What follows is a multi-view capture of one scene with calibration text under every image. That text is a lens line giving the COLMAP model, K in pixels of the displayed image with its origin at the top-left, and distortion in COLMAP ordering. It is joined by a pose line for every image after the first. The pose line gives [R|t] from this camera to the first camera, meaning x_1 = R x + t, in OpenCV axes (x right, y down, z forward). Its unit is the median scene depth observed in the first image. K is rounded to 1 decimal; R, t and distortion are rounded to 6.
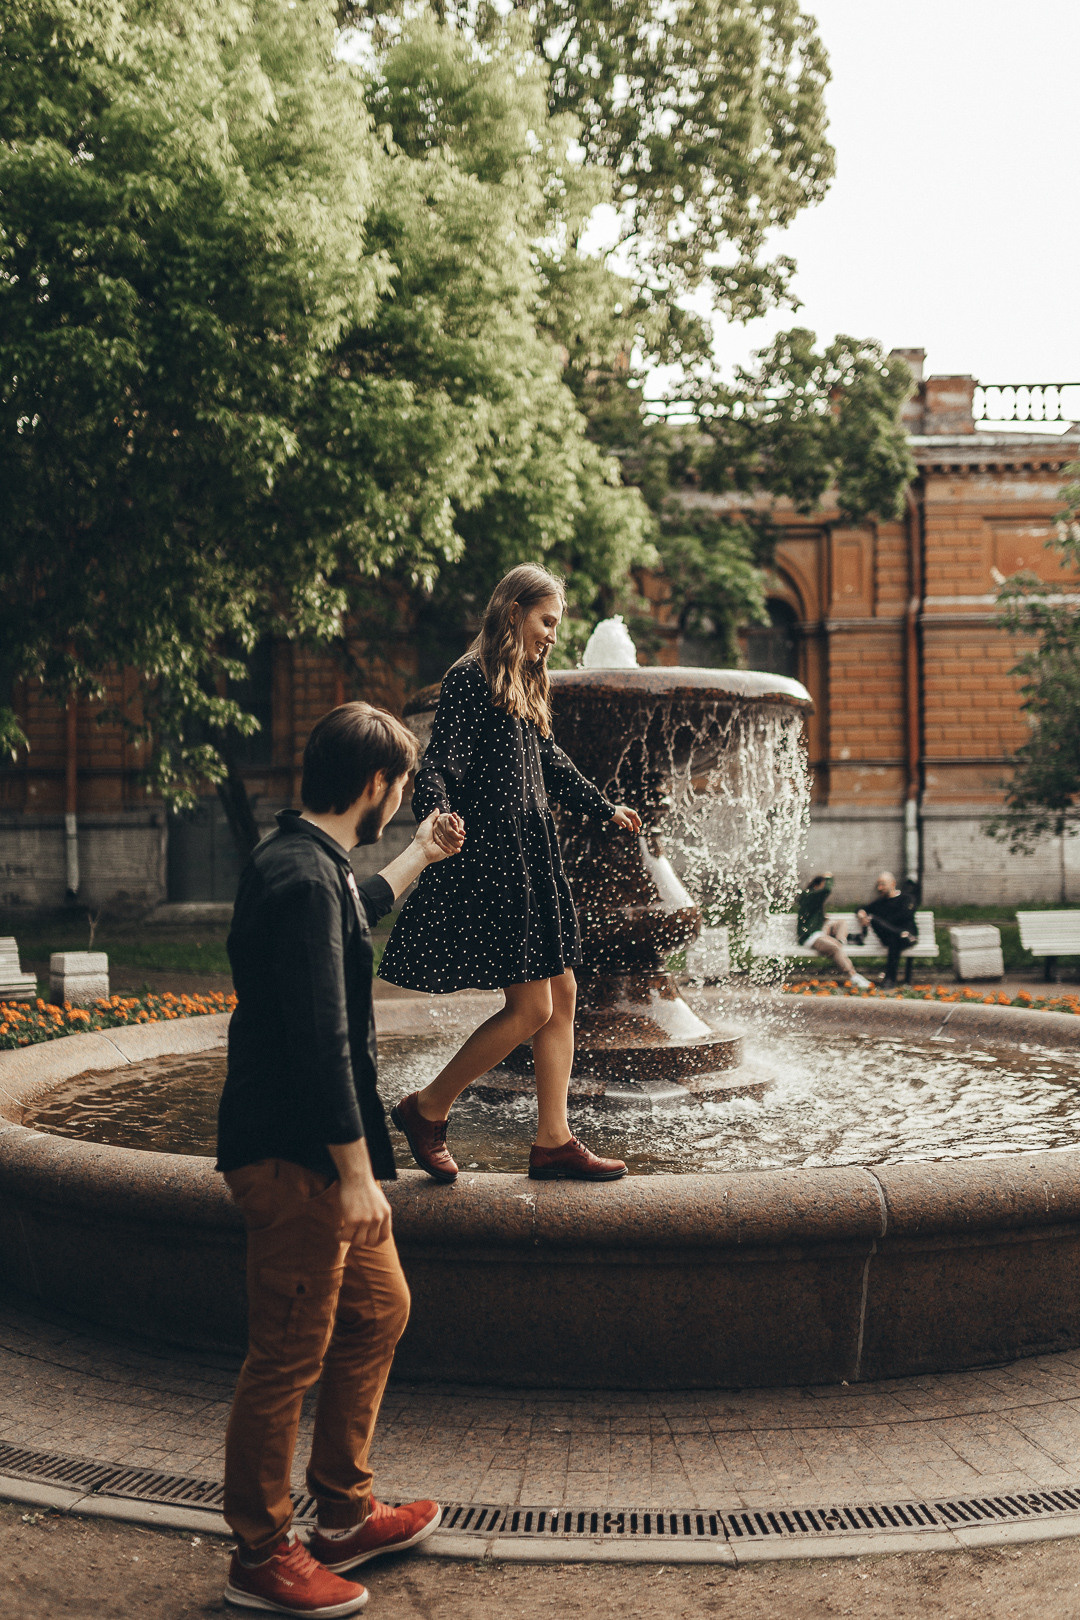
lens RADIAL K [[1426.5, 0, 544.1], [0, 1426.5, 813.9], [0, 0, 1]] dist [0.018557, -0.042264]
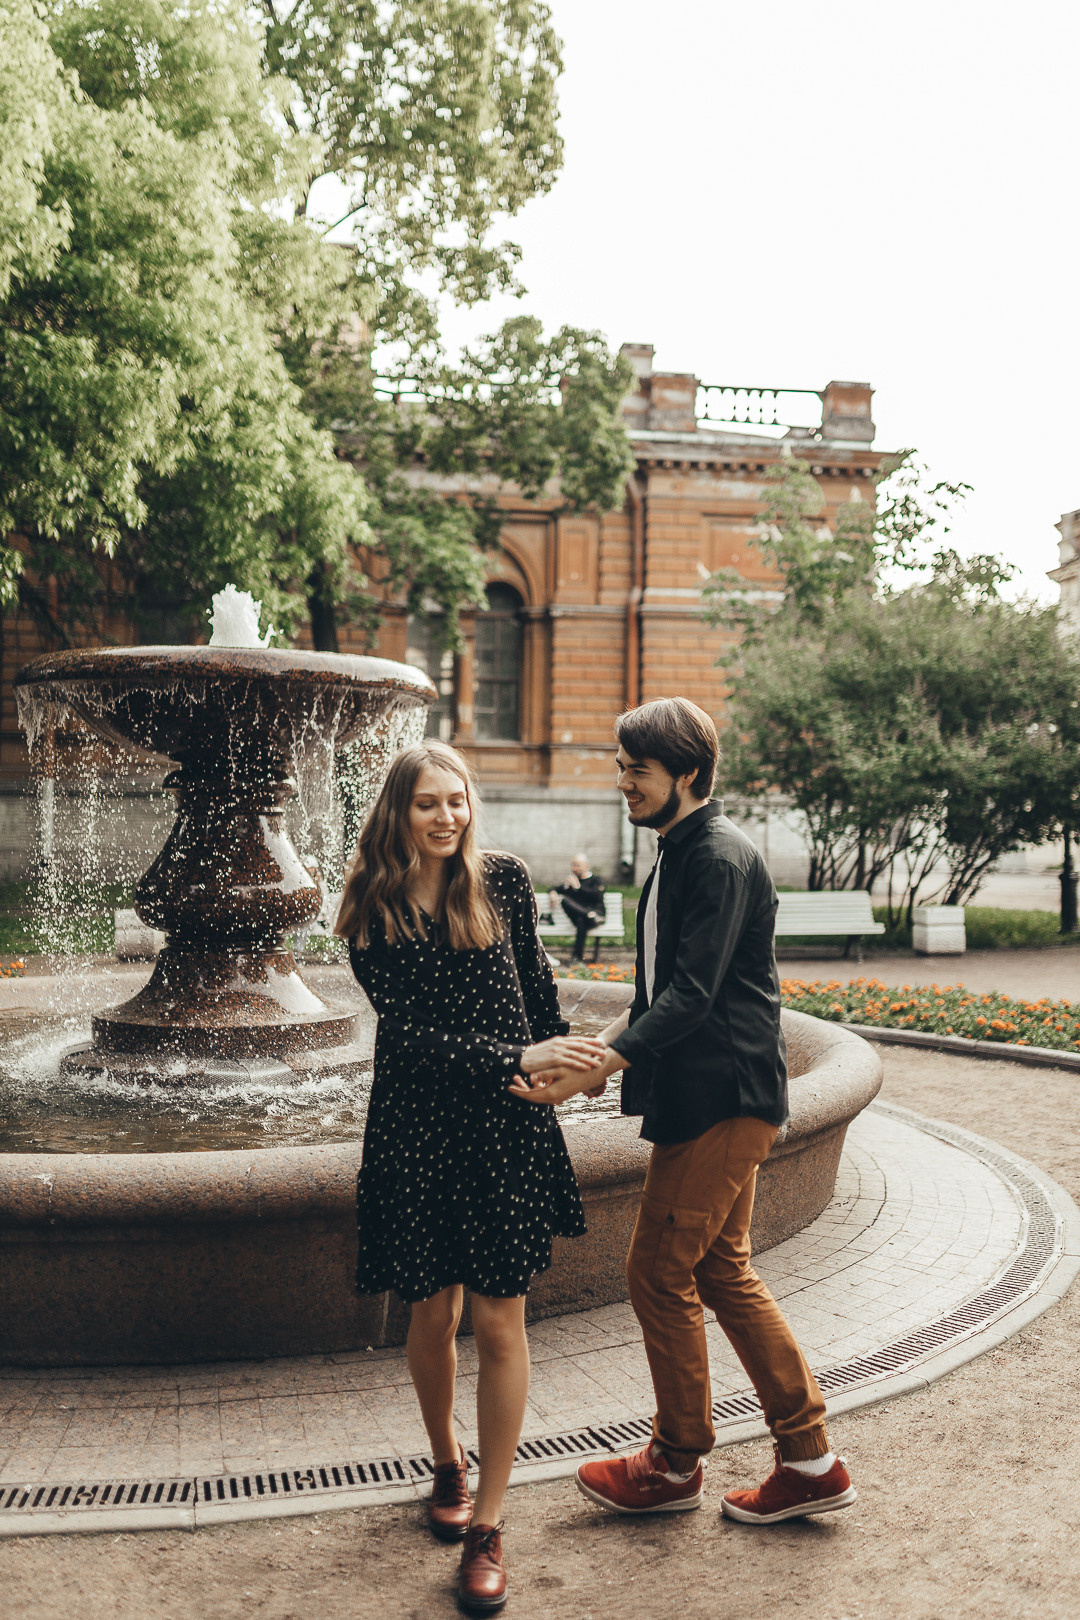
lens RADIAL K [[1426.5, 0, 534.8], [0, 1426.5, 813.3], [0, 0, 1]] dist [0.018557, -0.042264]
pose [[0.984945, 0.021861, 0.171479, 0.031815], [-0.024481, 0.999613, 0.013176, -0.001415], [-0.171125, -0.017176, 0.985100, -0.007663]]
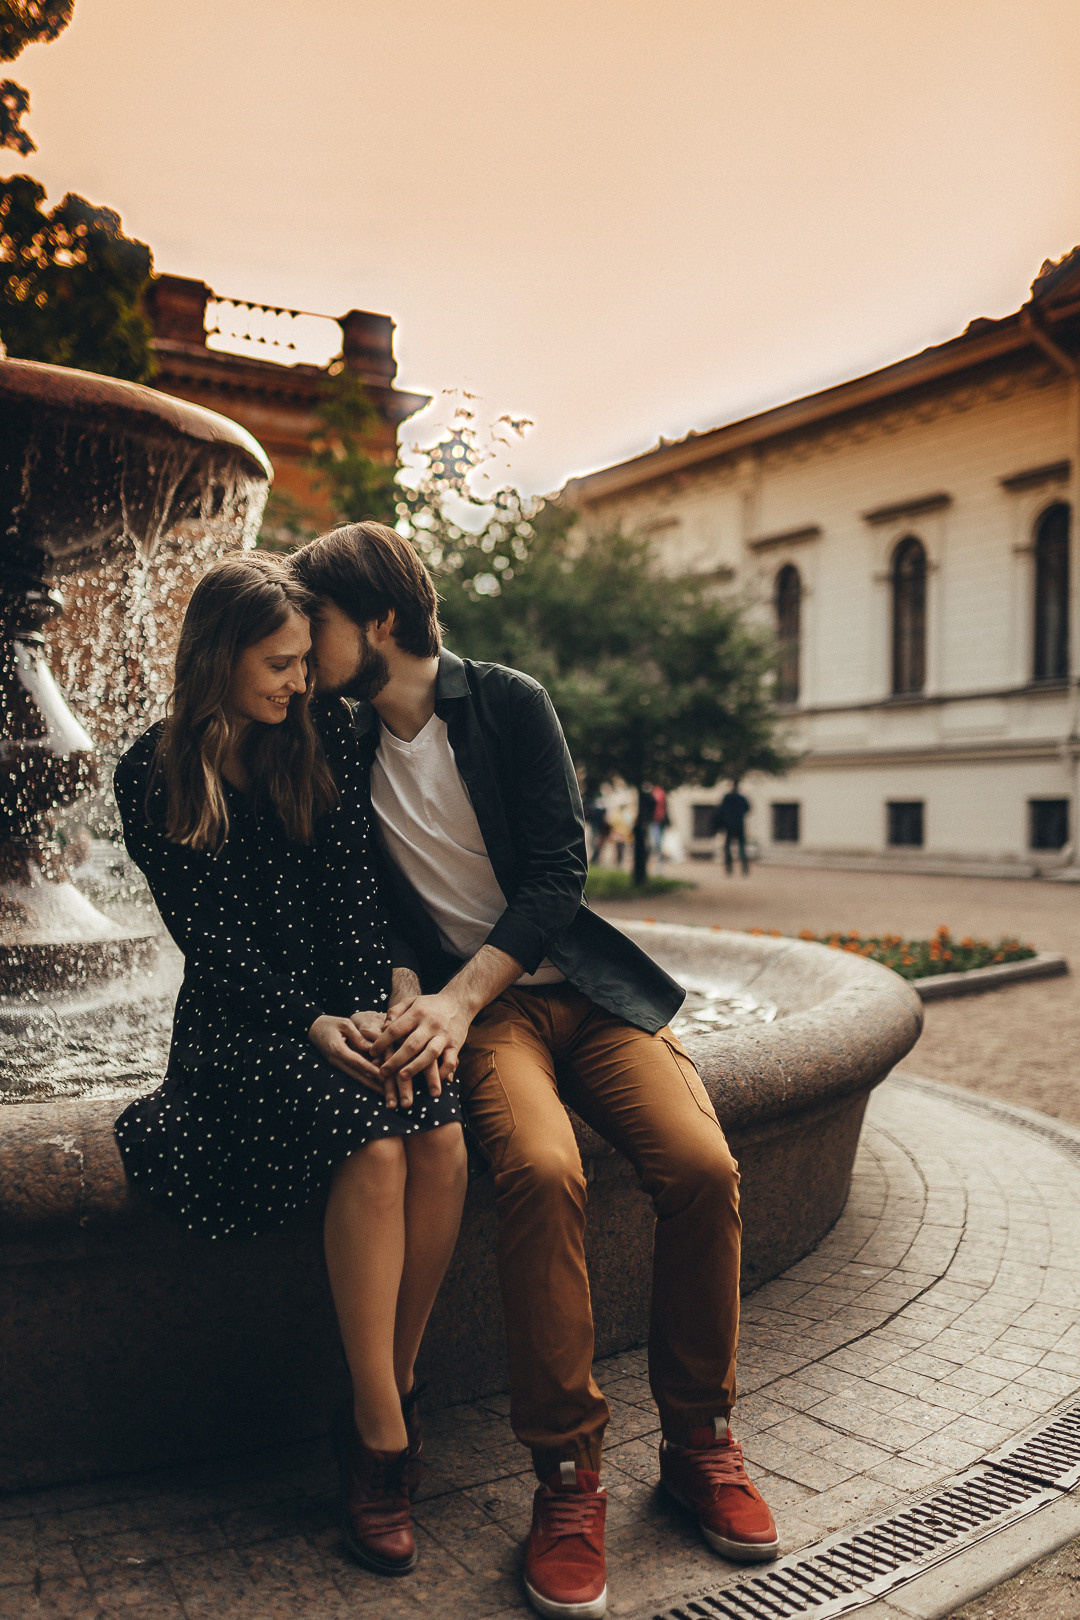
lens RADIAL K [[1524.2, 0, 541.6], [0, 1524.2, 803.2], [0, 0, 1]] dist [-0.016895, 0.000000]
pose [[0.855781, 0.024698, 0.516748, -0.027484], [-0.033610, 0.999404, 0.007896, 0.027767], [-0.516245, -0.024125, 0.856101, 0.090413]]
